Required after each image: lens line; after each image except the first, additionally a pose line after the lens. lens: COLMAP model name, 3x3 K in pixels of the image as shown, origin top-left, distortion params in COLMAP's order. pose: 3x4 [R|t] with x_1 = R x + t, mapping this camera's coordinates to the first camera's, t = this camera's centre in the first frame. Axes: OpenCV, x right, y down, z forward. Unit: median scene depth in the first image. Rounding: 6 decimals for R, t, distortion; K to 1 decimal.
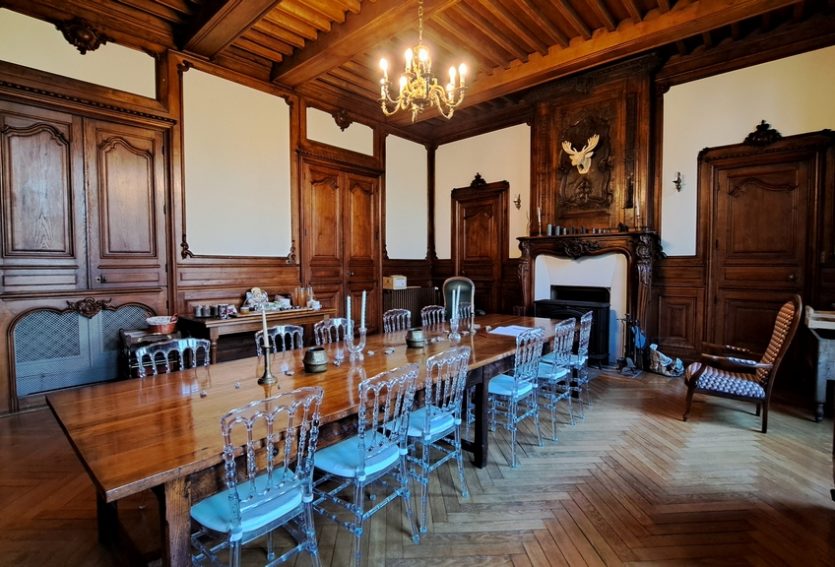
lens RADIAL K [[401.1, 0, 416.1], [0, 401.1, 284.8], [0, 0, 1]] dist [-0.024717, -0.002067]
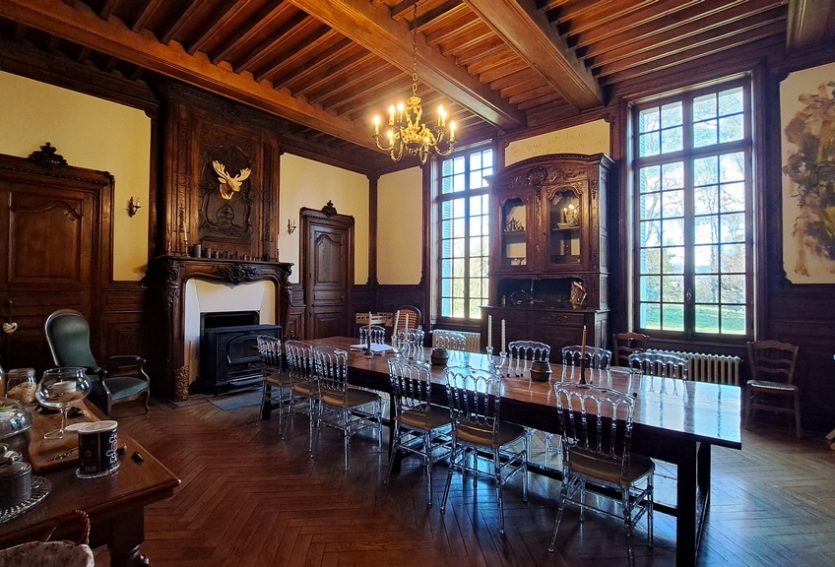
lens RADIAL K [[401.1, 0, 415.8], [0, 401.1, 284.5], [0, 0, 1]] dist [-0.024717, -0.002067]
pose [[-0.041882, 0.015417, 0.999004, -0.592551], [0.044739, 0.998907, -0.013540, -0.030348], [-0.998120, 0.044128, -0.042526, 0.575379]]
